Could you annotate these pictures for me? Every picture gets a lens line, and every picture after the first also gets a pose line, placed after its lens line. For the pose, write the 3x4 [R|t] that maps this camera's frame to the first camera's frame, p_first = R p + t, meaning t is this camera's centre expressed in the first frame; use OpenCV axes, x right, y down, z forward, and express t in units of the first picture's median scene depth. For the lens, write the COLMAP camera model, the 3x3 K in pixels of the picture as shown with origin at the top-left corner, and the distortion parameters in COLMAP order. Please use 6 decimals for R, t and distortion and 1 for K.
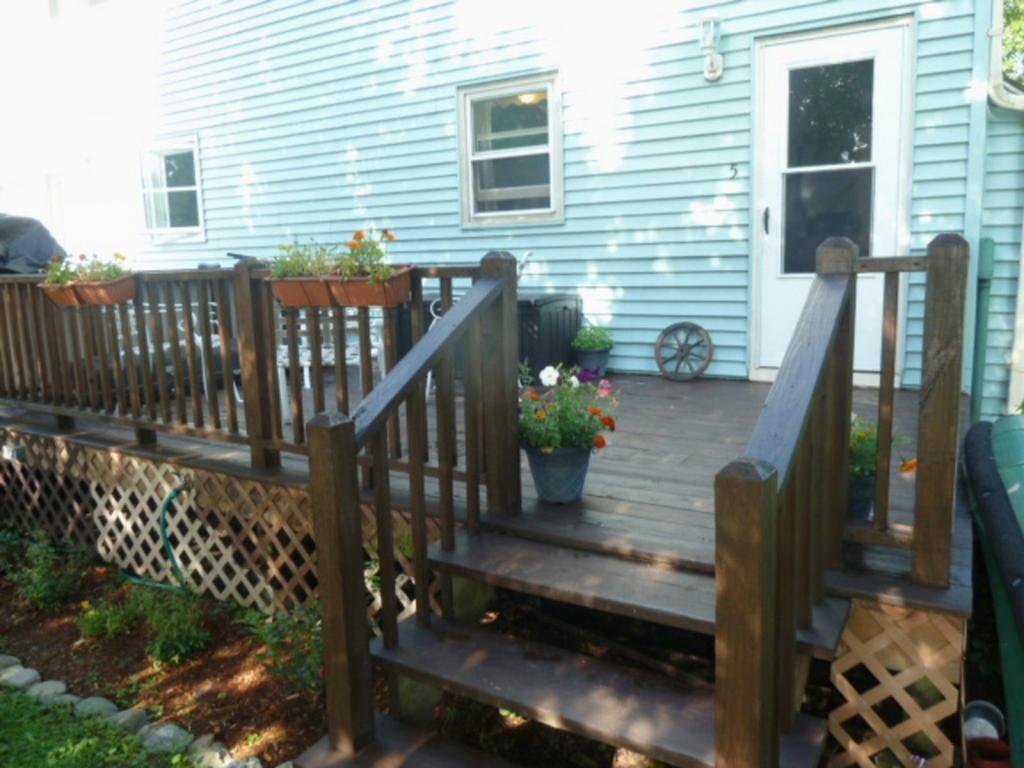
lens RADIAL K [[769.7, 0, 515.0], [0, 769.7, 372.5], [0, 0, 1]] dist [-0.045470, 0.033234]
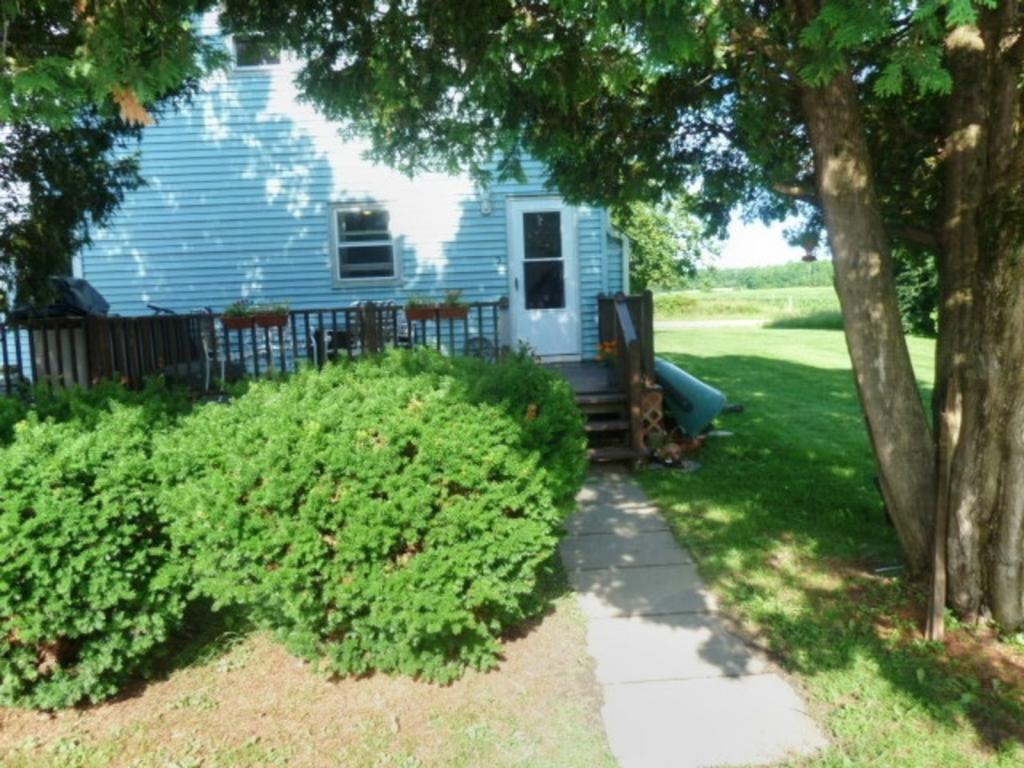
lens RADIAL K [[769.7, 0, 515.0], [0, 769.7, 372.5], [0, 0, 1]] dist [-0.045470, 0.033234]
pose [[0.839036, -0.058521, 0.540919, -0.820319], [0.098441, 0.994118, -0.045143, 0.132796], [-0.535096, 0.091126, 0.839862, -0.721148]]
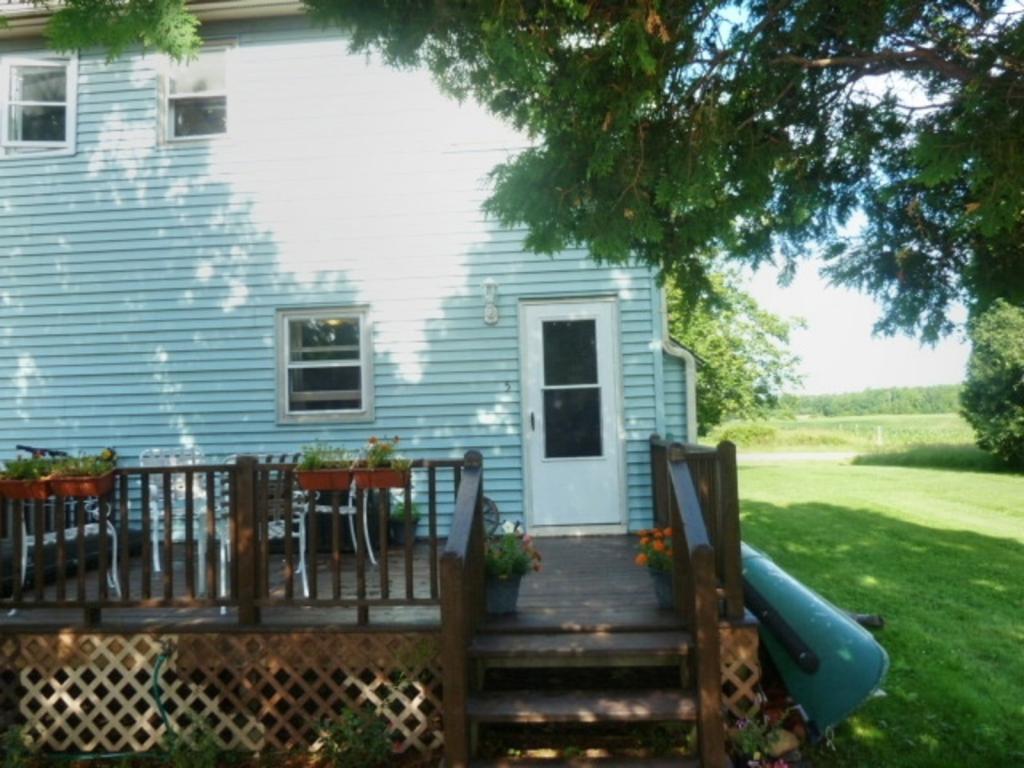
lens RADIAL K [[769.7, 0, 515.0], [0, 769.7, 372.5], [0, 0, 1]] dist [-0.045470, 0.033234]
pose [[0.884798, 0.032749, 0.464823, -0.379645], [0.076264, 0.973899, -0.213786, 0.017658], [-0.459692, 0.224607, 0.859206, -0.244623]]
